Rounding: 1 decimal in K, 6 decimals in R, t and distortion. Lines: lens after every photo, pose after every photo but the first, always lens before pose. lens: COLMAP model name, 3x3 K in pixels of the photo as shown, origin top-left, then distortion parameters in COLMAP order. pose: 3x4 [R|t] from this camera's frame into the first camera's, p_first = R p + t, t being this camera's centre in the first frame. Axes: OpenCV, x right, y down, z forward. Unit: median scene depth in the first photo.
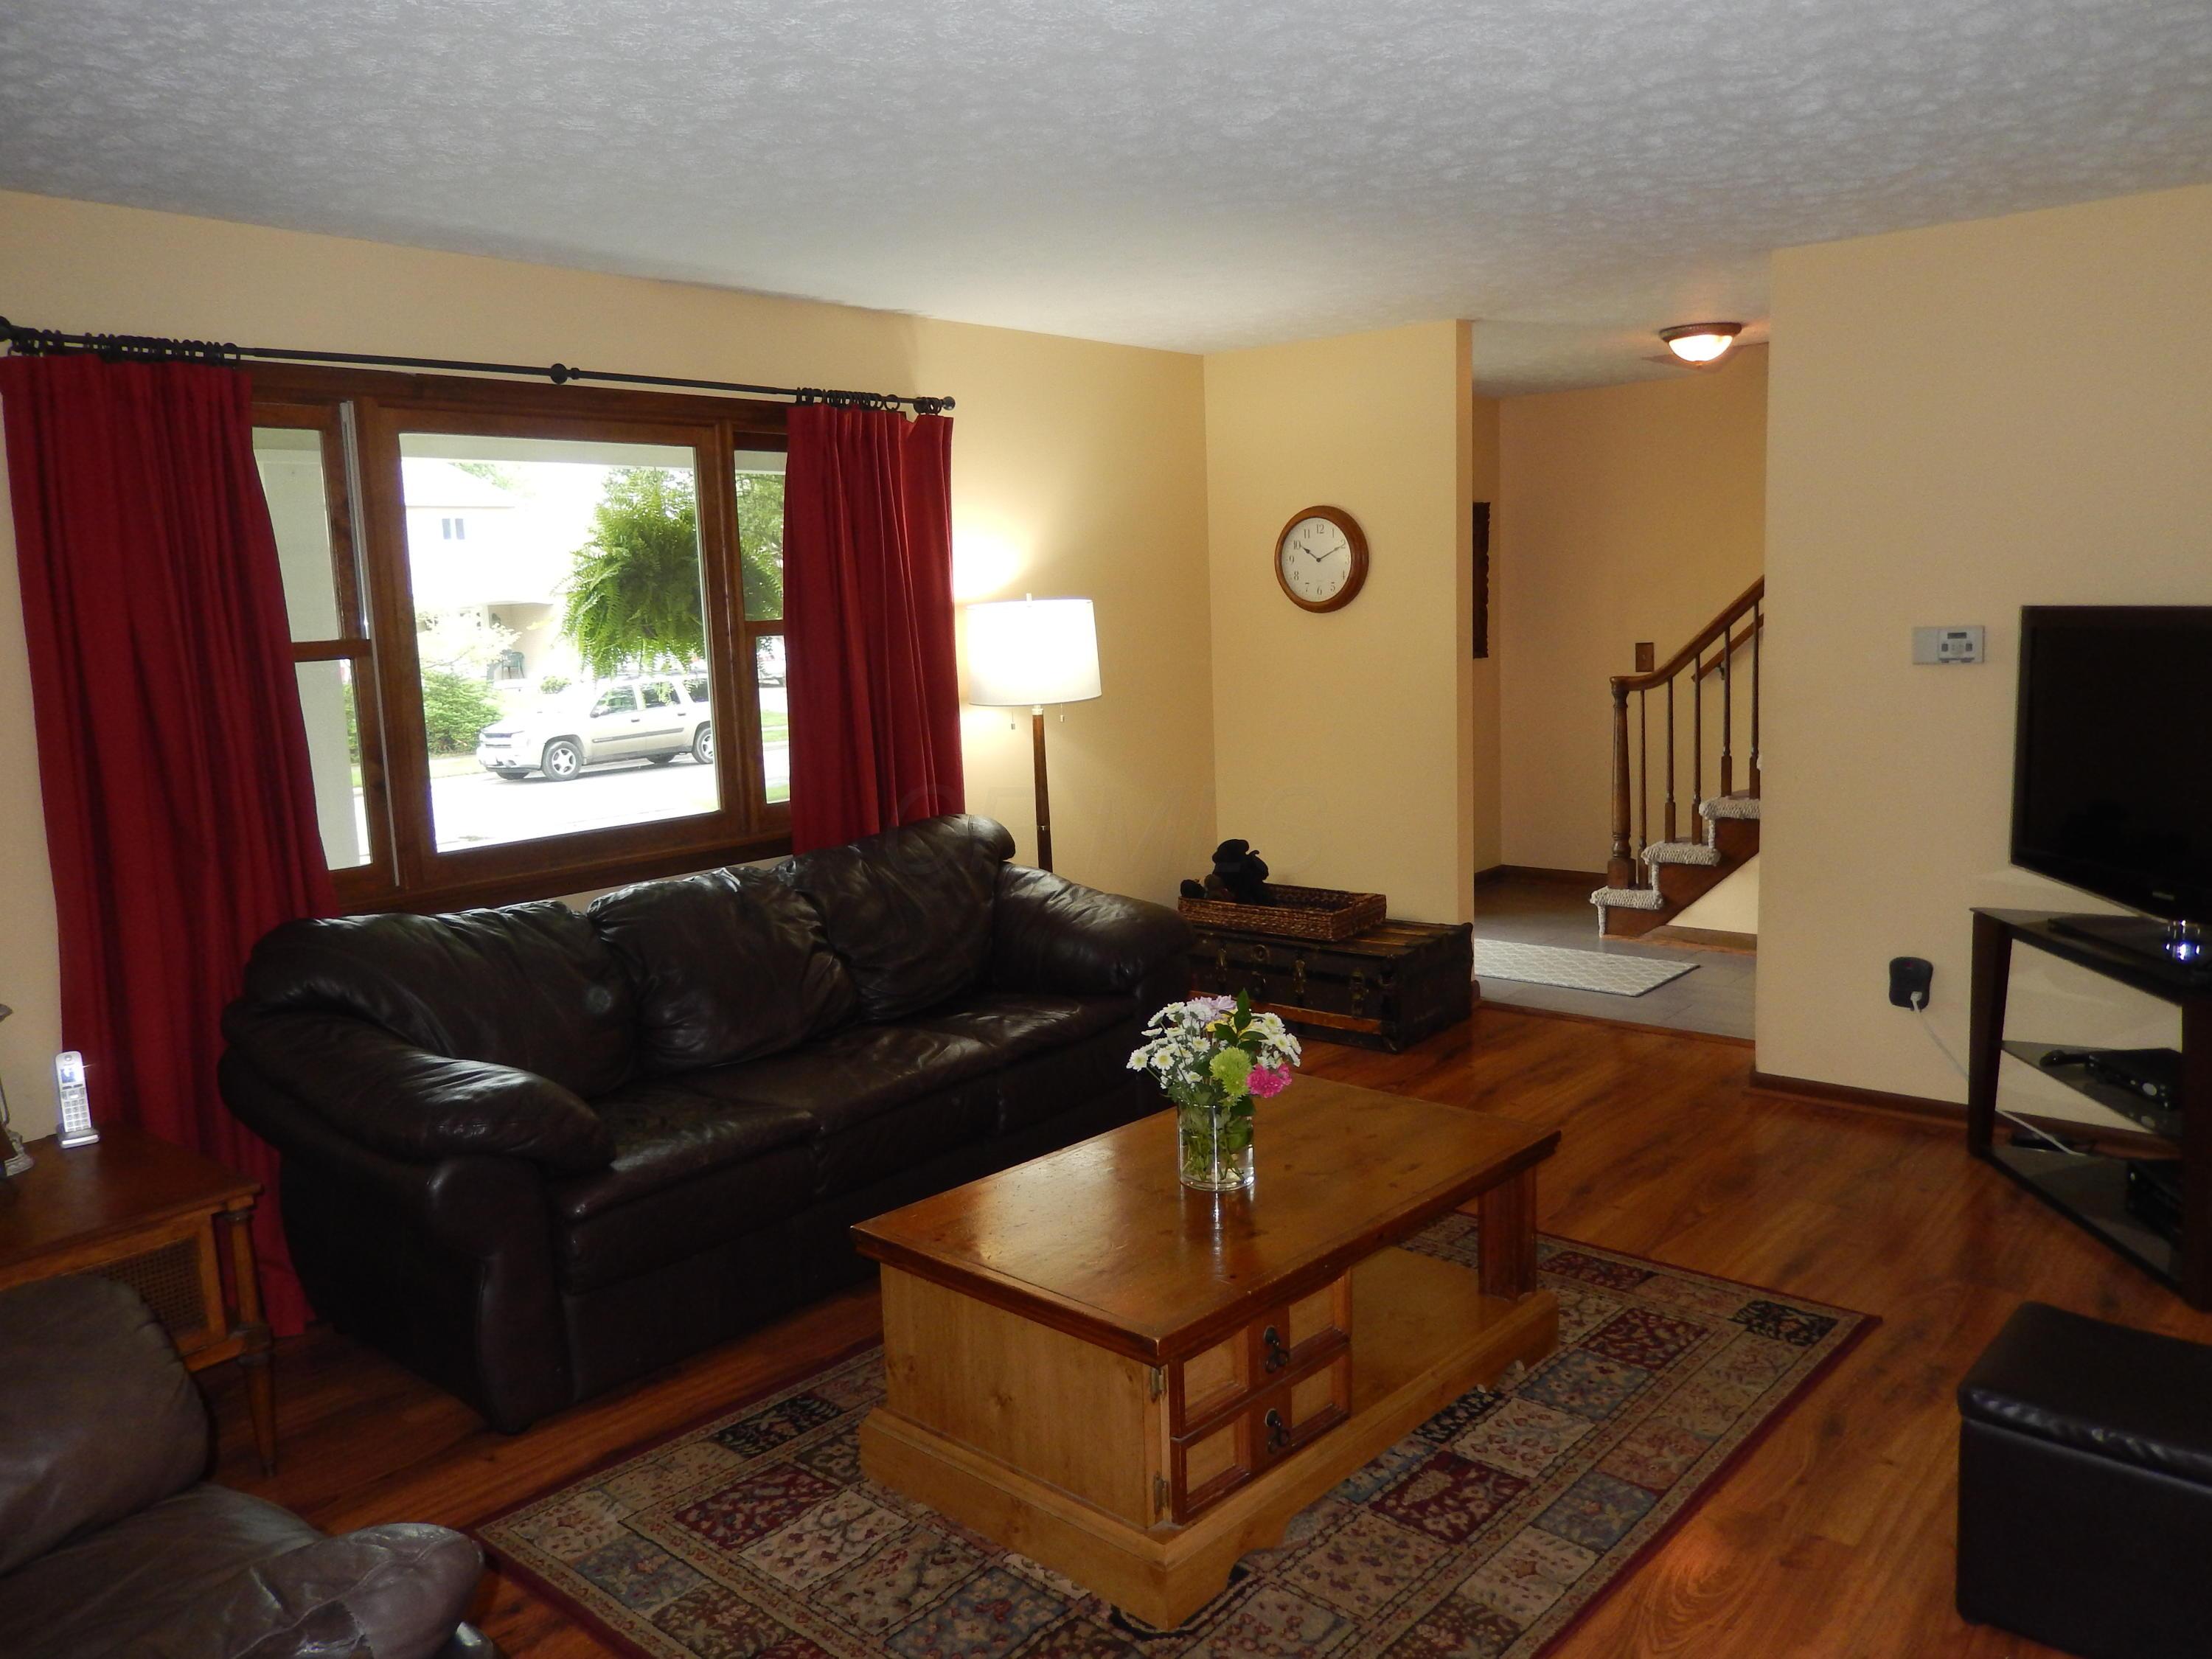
lens RADIAL K [[1663.6, 0, 1112.3], [0, 1663.6, 835.2], [0, 0, 1]] dist [-0.008201, 0.006711]
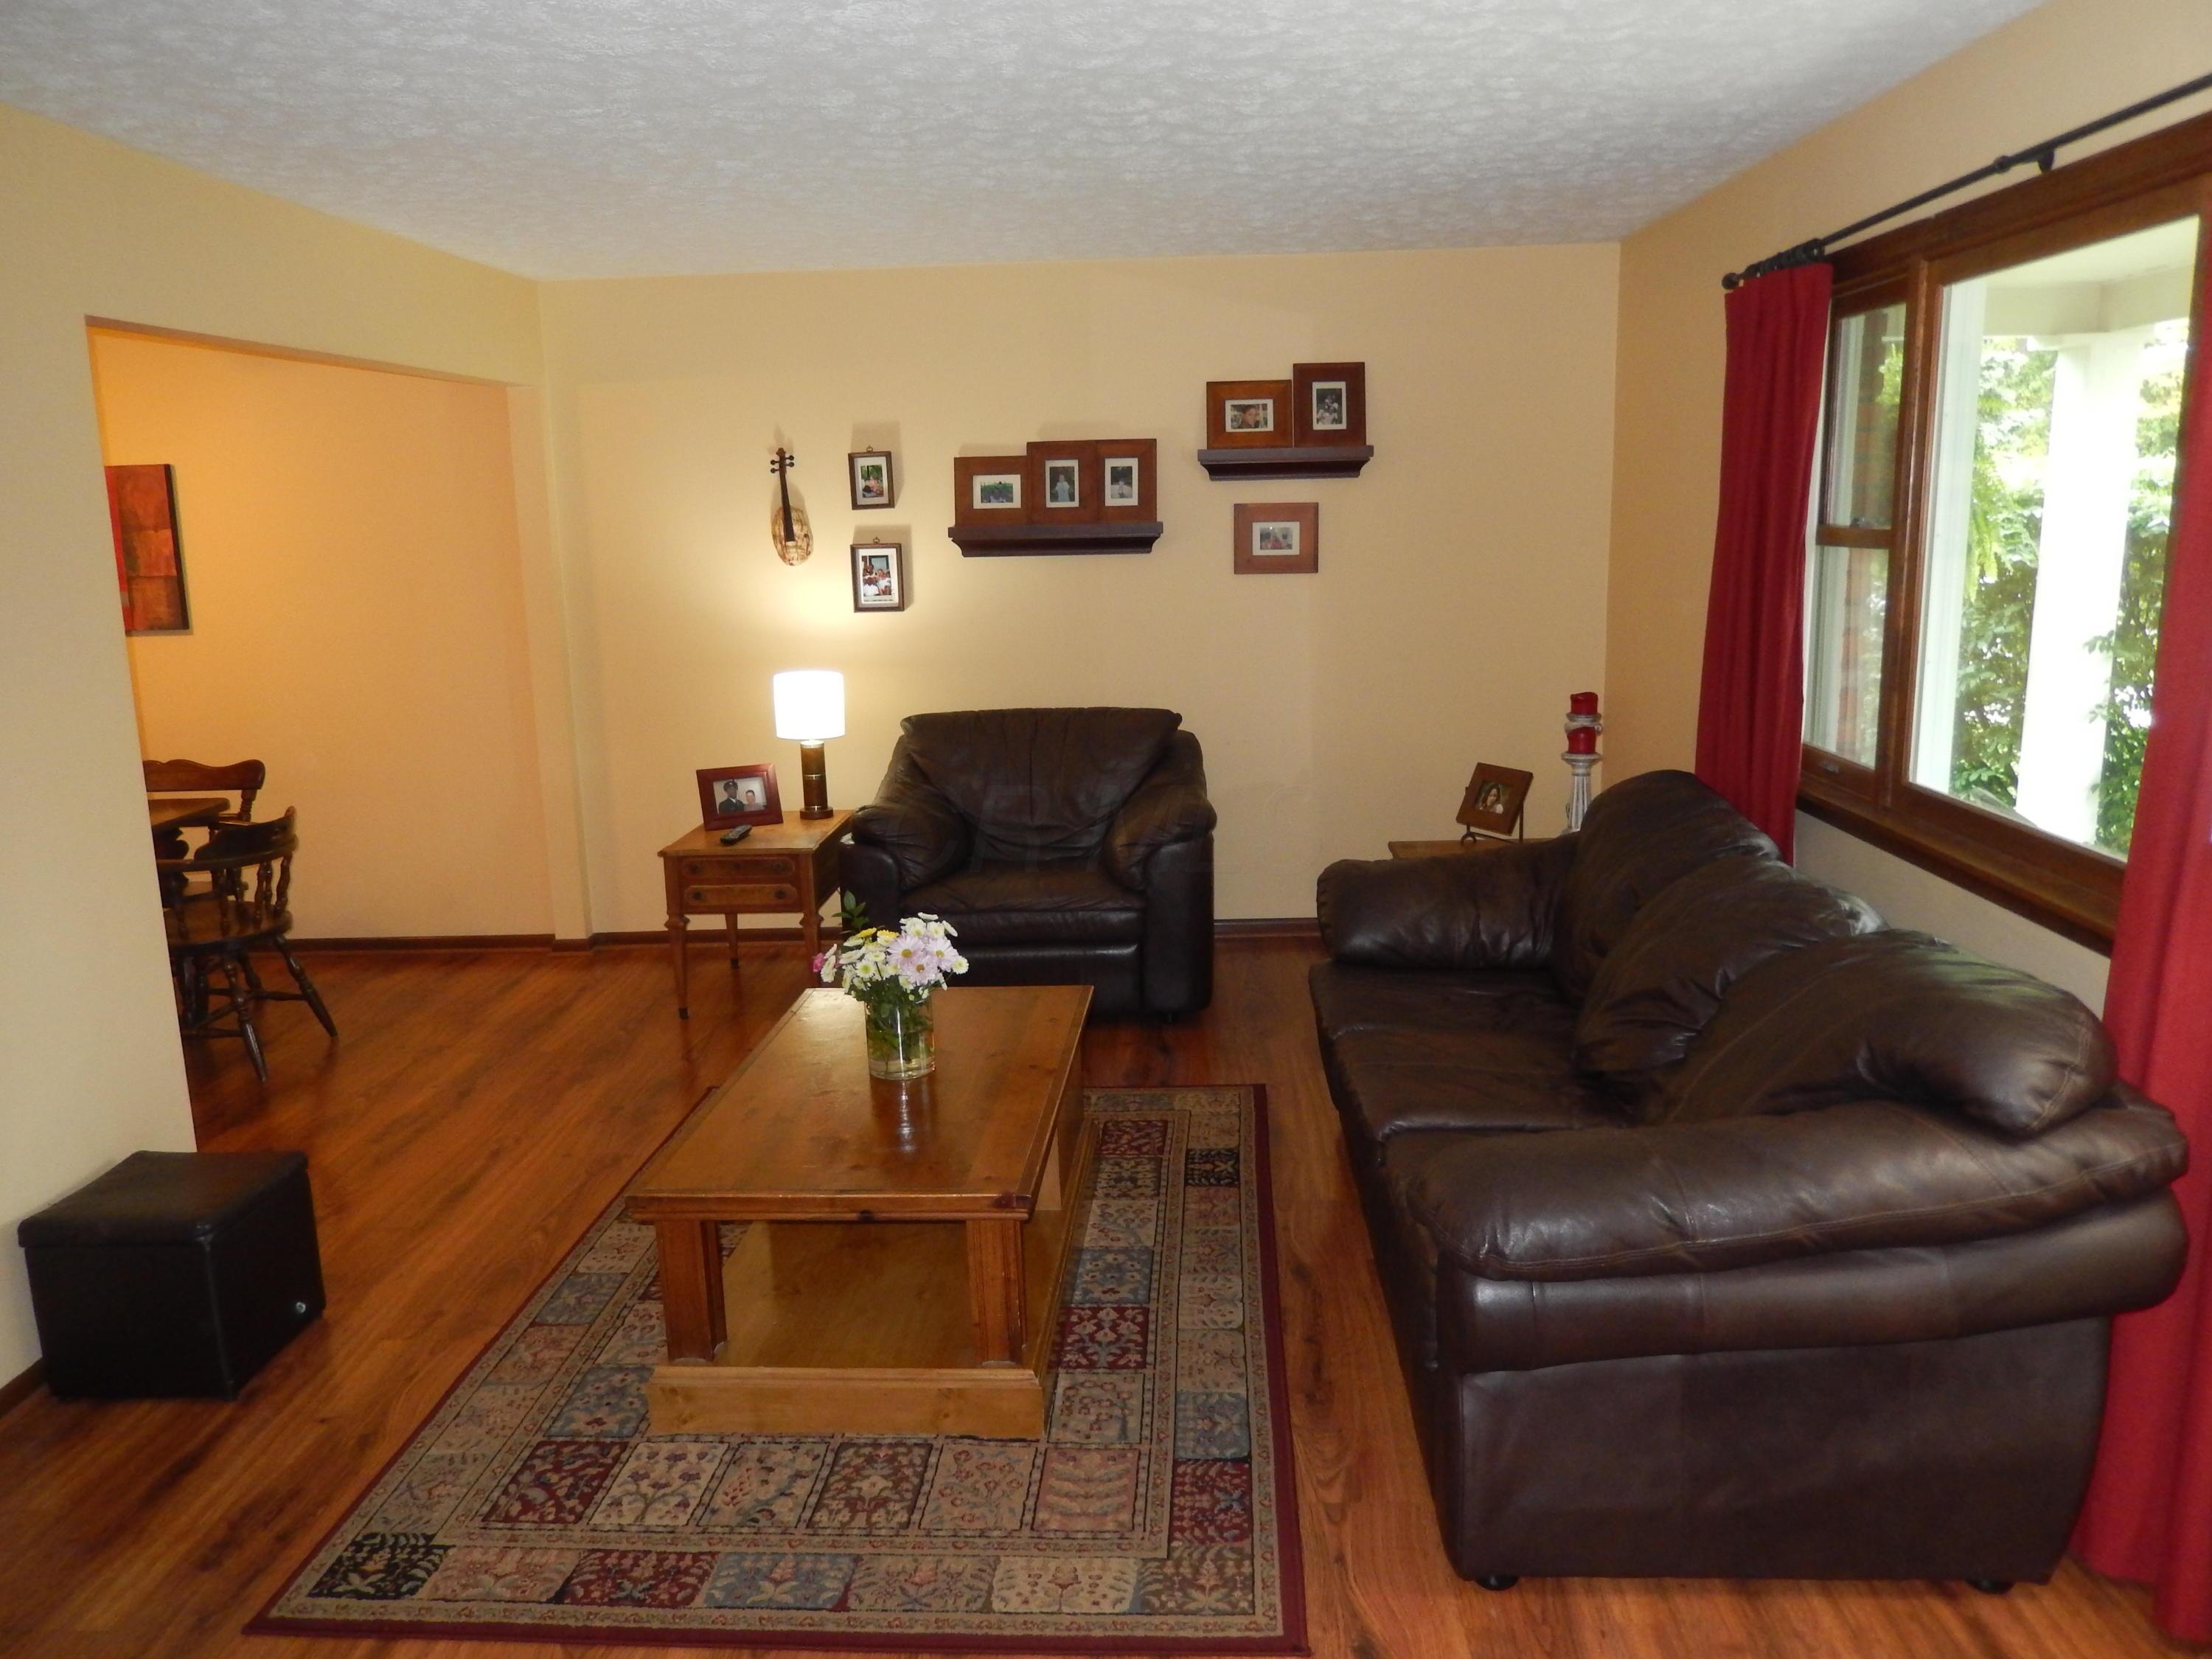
lens RADIAL K [[1663.6, 0, 1115.9], [0, 1663.6, 823.1], [0, 0, 1]] dist [-0.008201, 0.006711]
pose [[-0.785363, 0.187760, -0.589873, 0.539465], [-0.018802, 0.945217, 0.325901, -0.301689], [0.618750, 0.267041, -0.738808, 1.731592]]
